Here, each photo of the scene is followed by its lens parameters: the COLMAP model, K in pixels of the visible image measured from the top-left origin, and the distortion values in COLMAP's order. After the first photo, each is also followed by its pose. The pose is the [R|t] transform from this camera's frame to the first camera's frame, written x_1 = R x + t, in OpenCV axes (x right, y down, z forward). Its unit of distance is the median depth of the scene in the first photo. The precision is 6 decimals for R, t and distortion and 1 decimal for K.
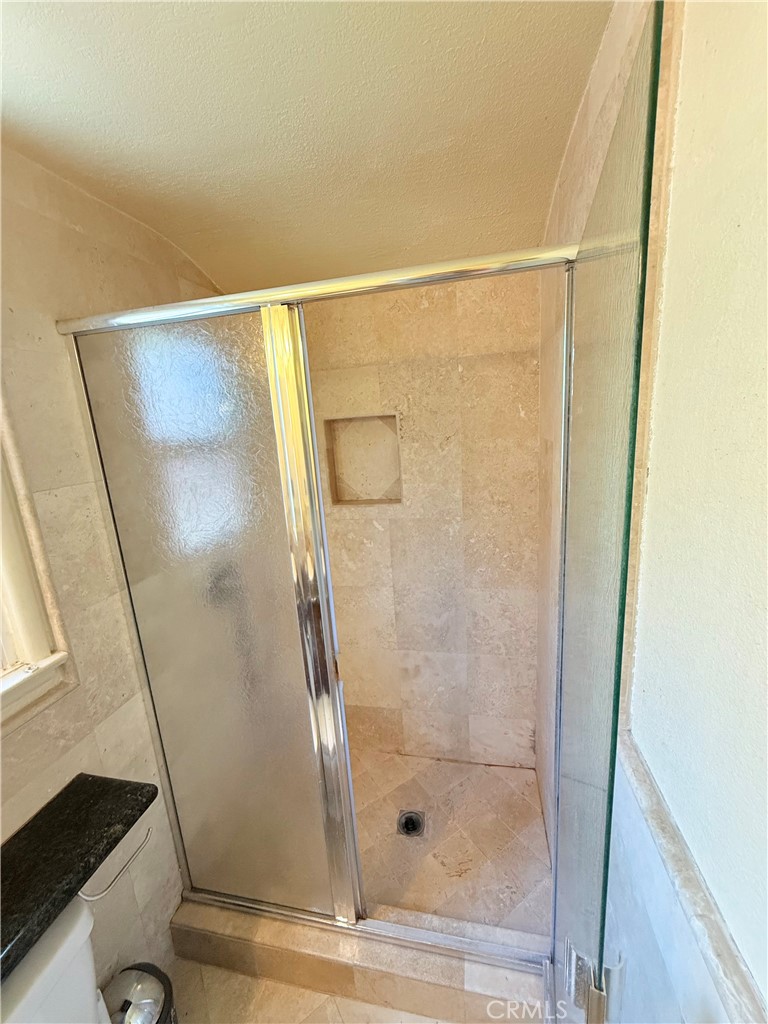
lens RADIAL K [[409.3, 0, 384.2], [0, 409.3, 509.7], [0, 0, 1]] dist [-0.001181, 0.000222]
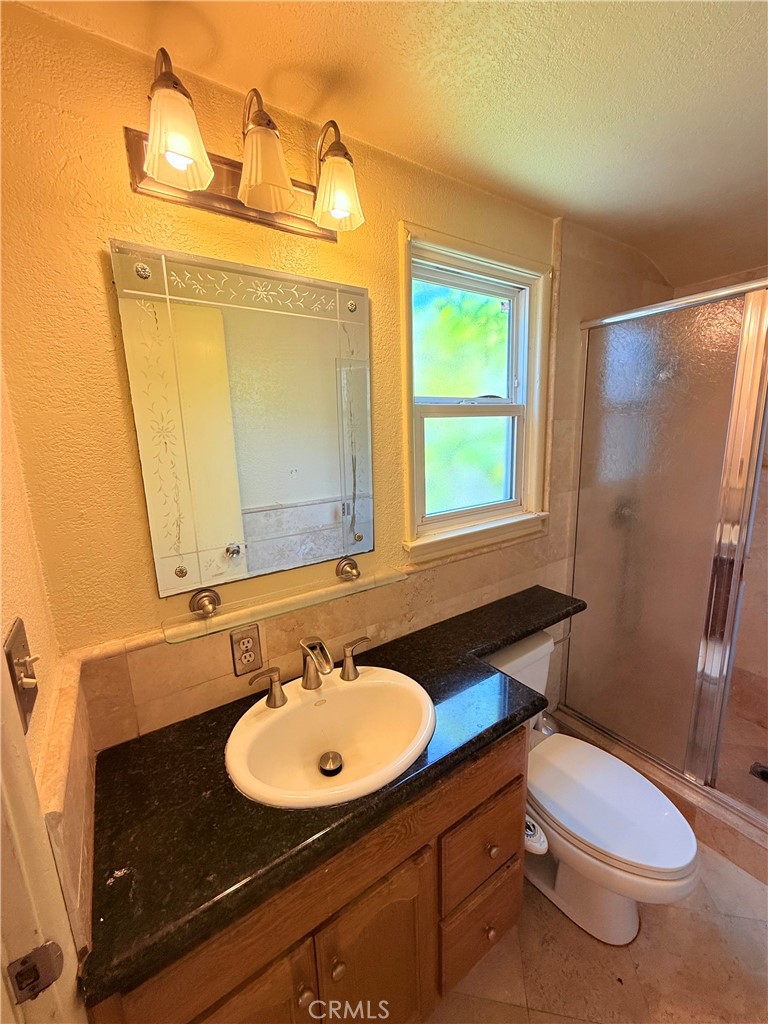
lens RADIAL K [[409.3, 0, 384.2], [0, 409.3, 509.7], [0, 0, 1]] dist [-0.001181, 0.000222]
pose [[0.722483, 0.178710, -0.667893, -0.110118], [-0.165157, 0.982660, 0.084276, 0.293547], [0.671372, 0.049419, 0.739471, -0.757838]]
